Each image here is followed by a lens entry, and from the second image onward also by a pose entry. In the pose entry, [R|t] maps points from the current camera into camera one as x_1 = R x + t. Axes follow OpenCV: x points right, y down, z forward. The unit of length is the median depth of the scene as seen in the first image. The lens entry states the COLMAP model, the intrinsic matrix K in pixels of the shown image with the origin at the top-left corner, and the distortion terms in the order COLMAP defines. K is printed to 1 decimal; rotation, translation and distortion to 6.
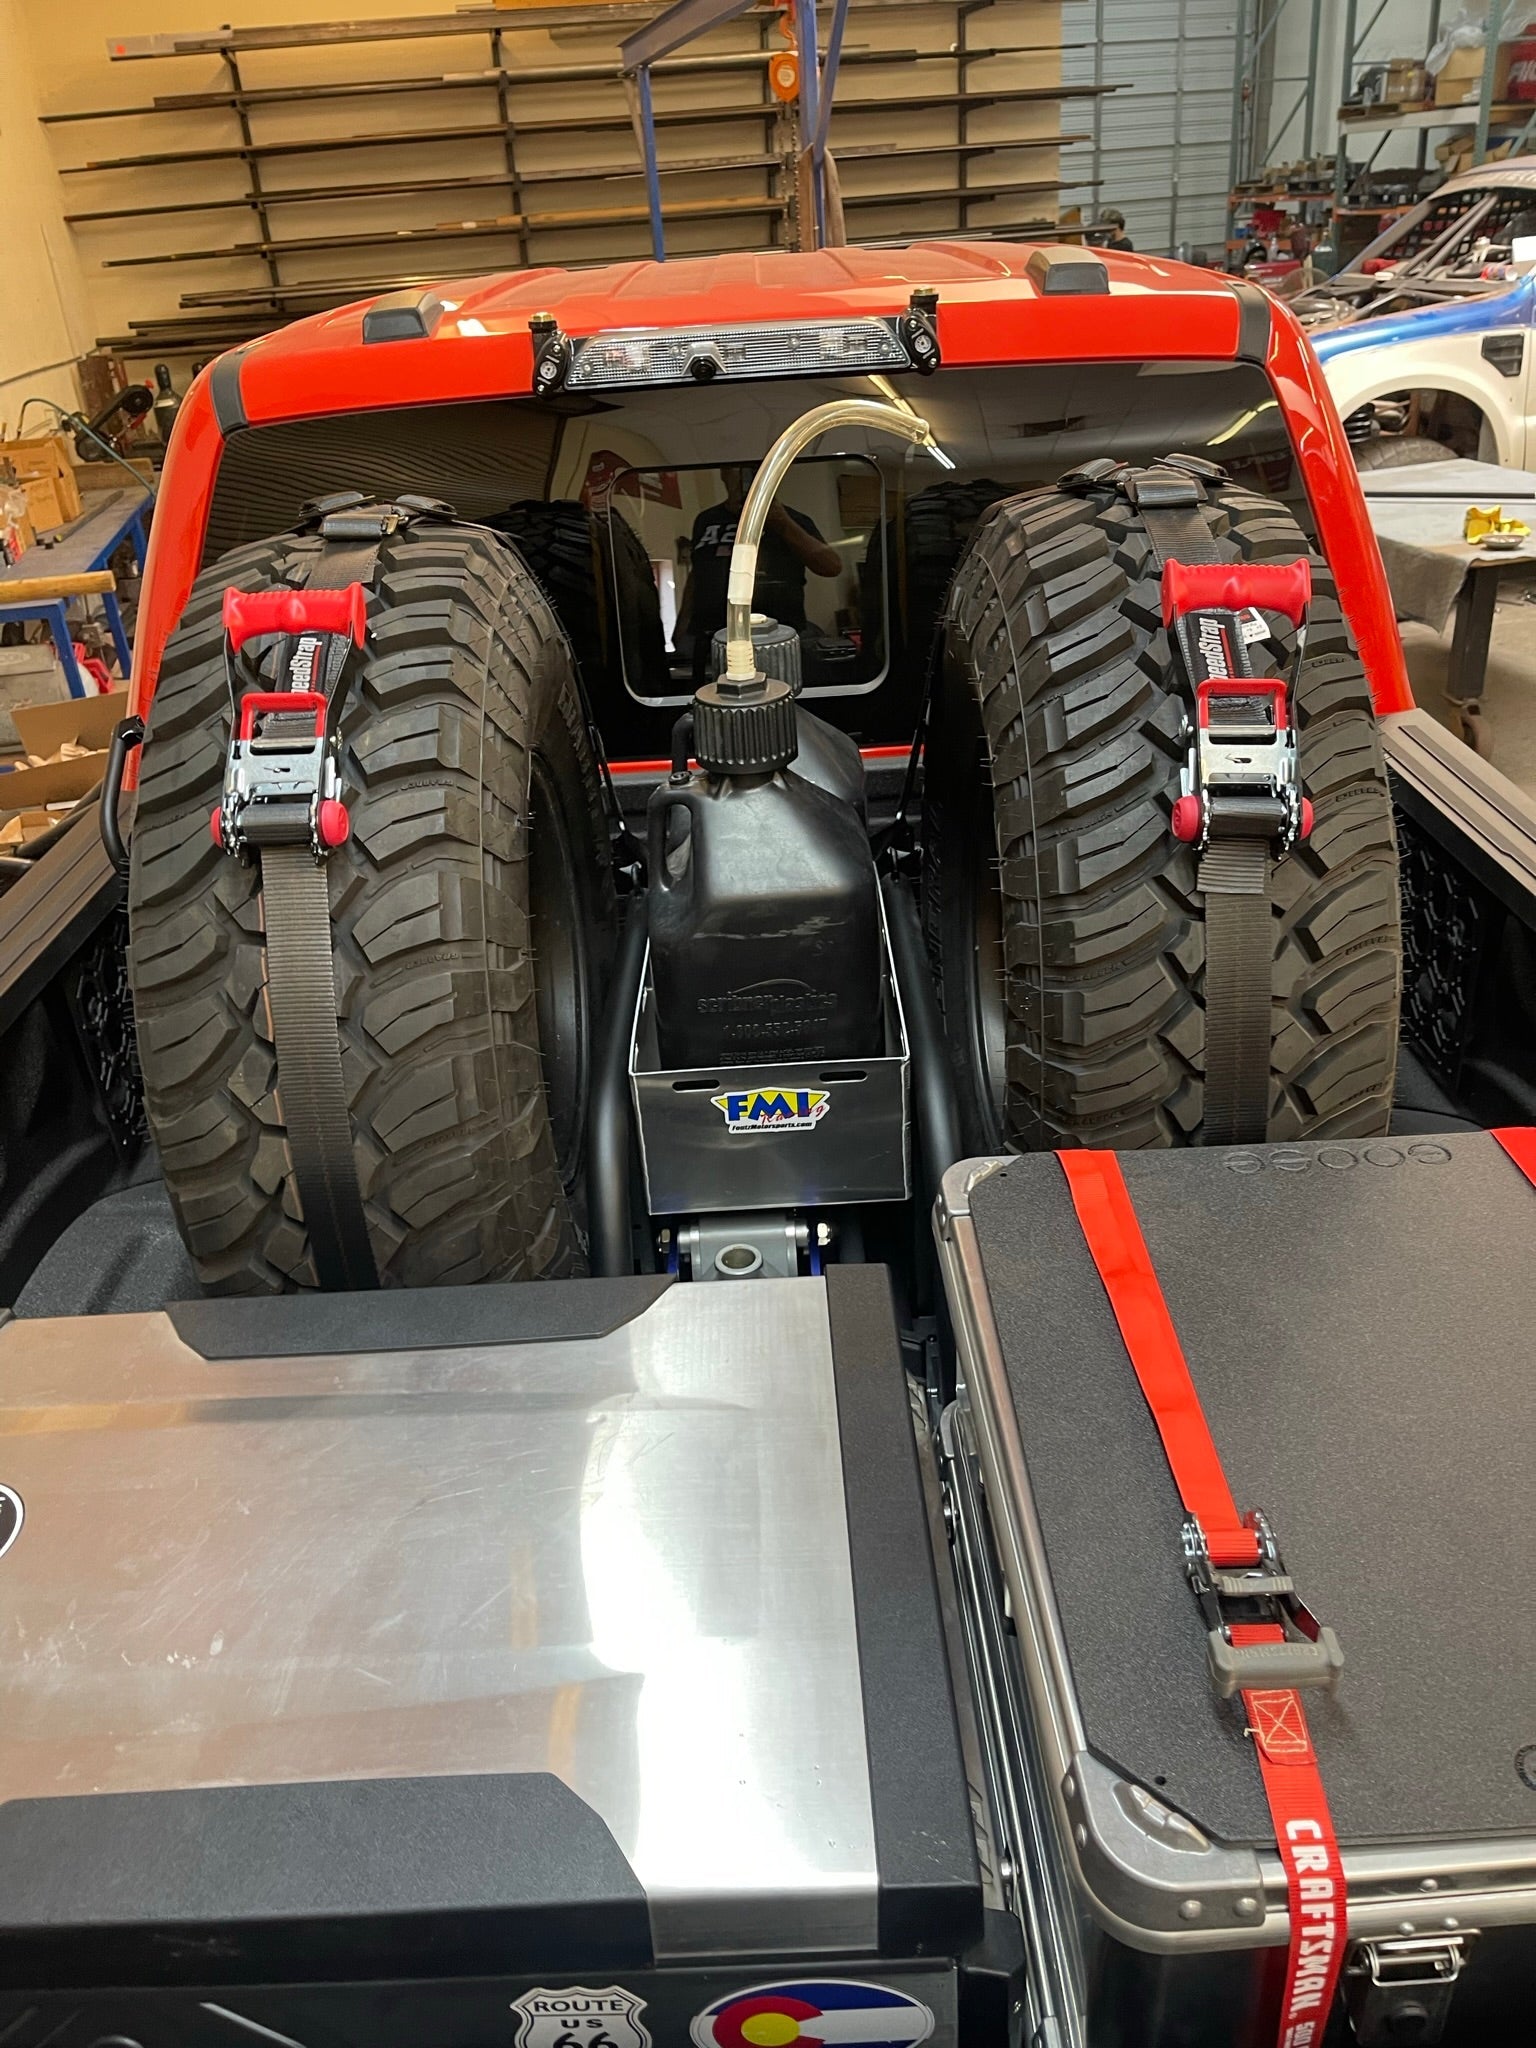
lens RADIAL K [[1557.0, 0, 751.6], [0, 1557.0, 1031.2], [0, 0, 1]] dist [0.074258, -0.102786]
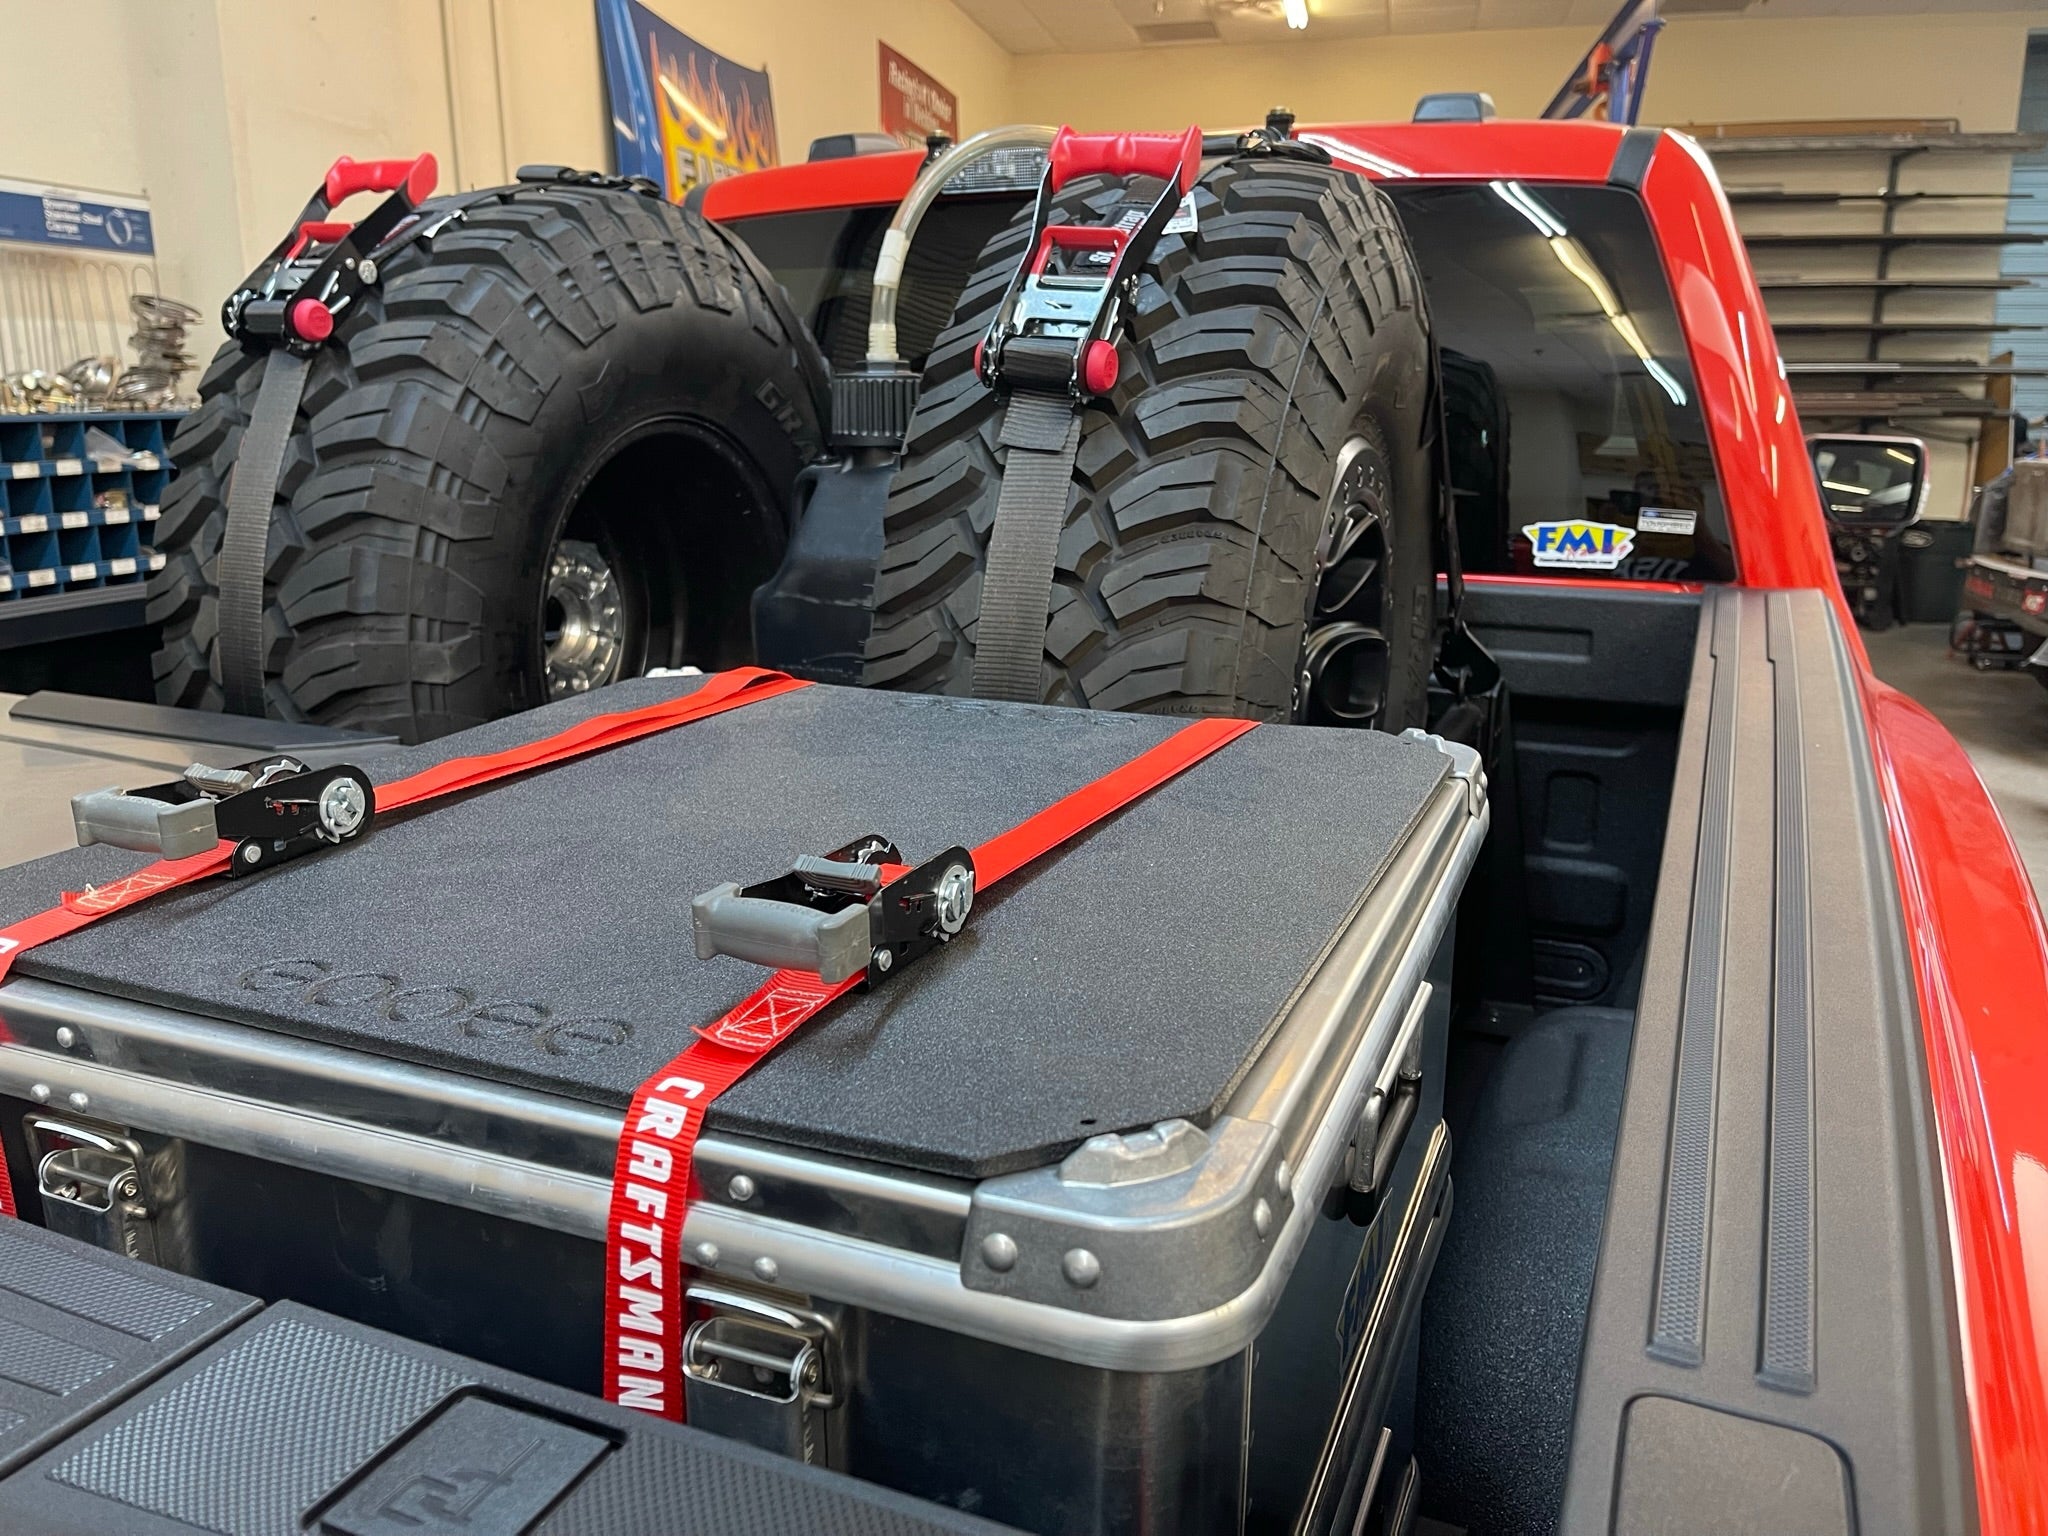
lens RADIAL K [[1557.0, 0, 1016.6], [0, 1557.0, 772.5], [0, 0, 1]] dist [0.074258, -0.102786]
pose [[0.910625, 0.161815, -0.380234, 0.627237], [-0.243730, 0.953371, -0.177989, 0.235783], [0.333703, 0.254756, 0.907602, 0.211265]]
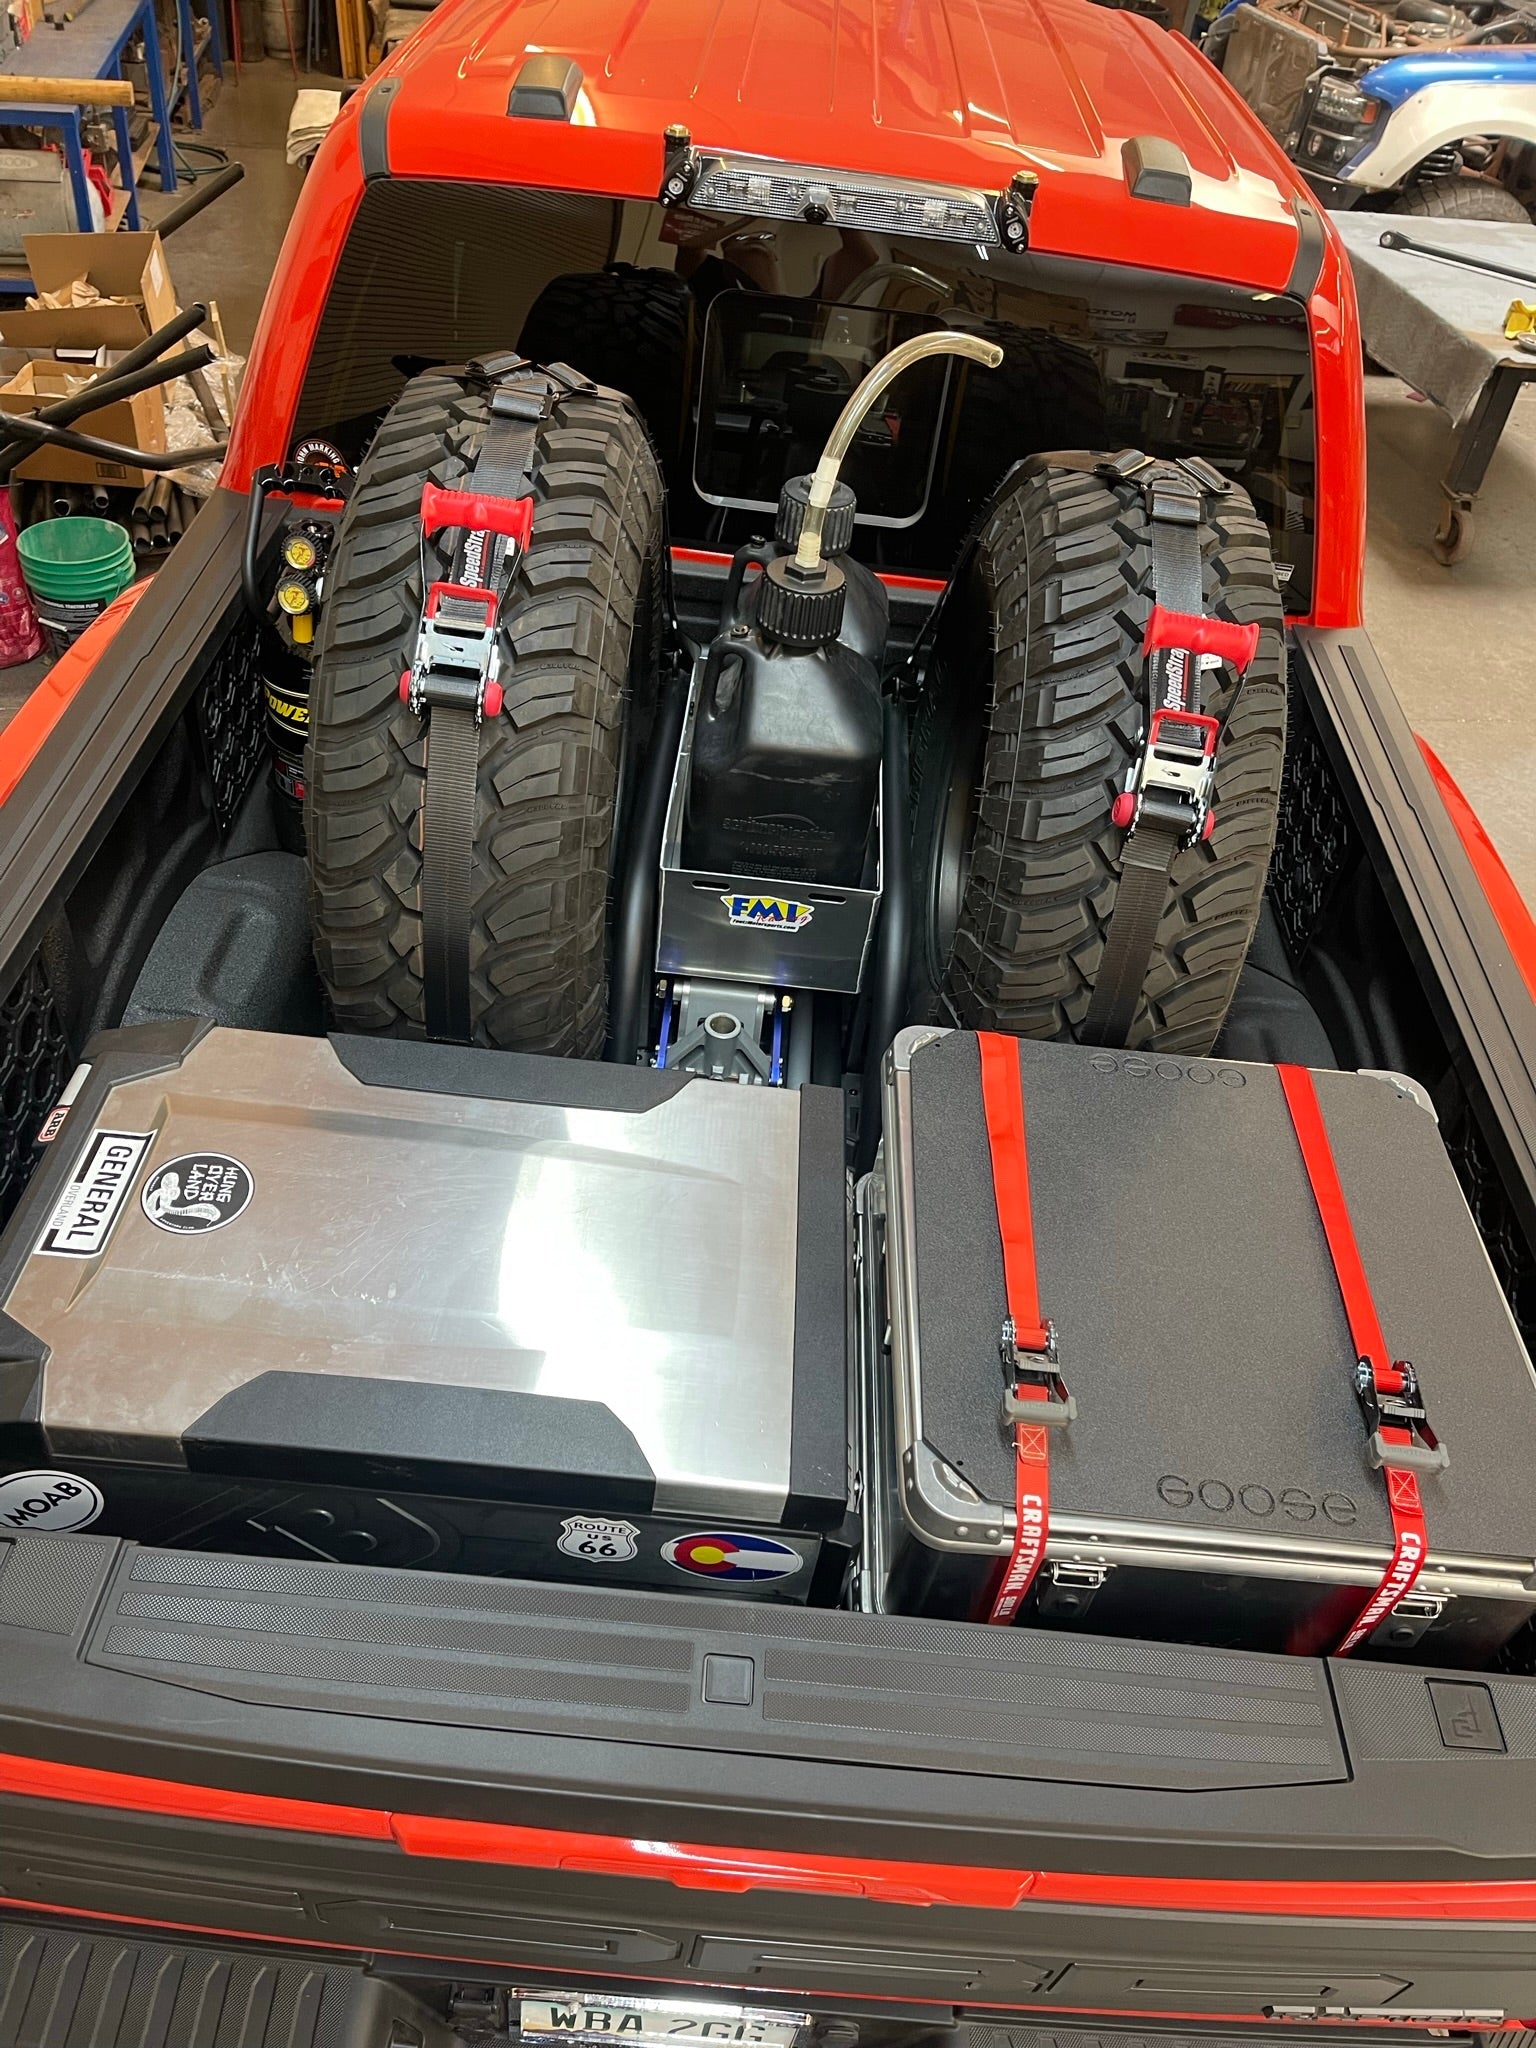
lens RADIAL K [[1557.0, 0, 751.6], [0, 1557.0, 1031.2], [0, 0, 1]] dist [0.074258, -0.102786]
pose [[0.984361, 0.160178, 0.073323, -0.098219], [-0.173327, 0.955016, 0.240628, -0.205281], [-0.031482, -0.249574, 0.967844, -0.317120]]
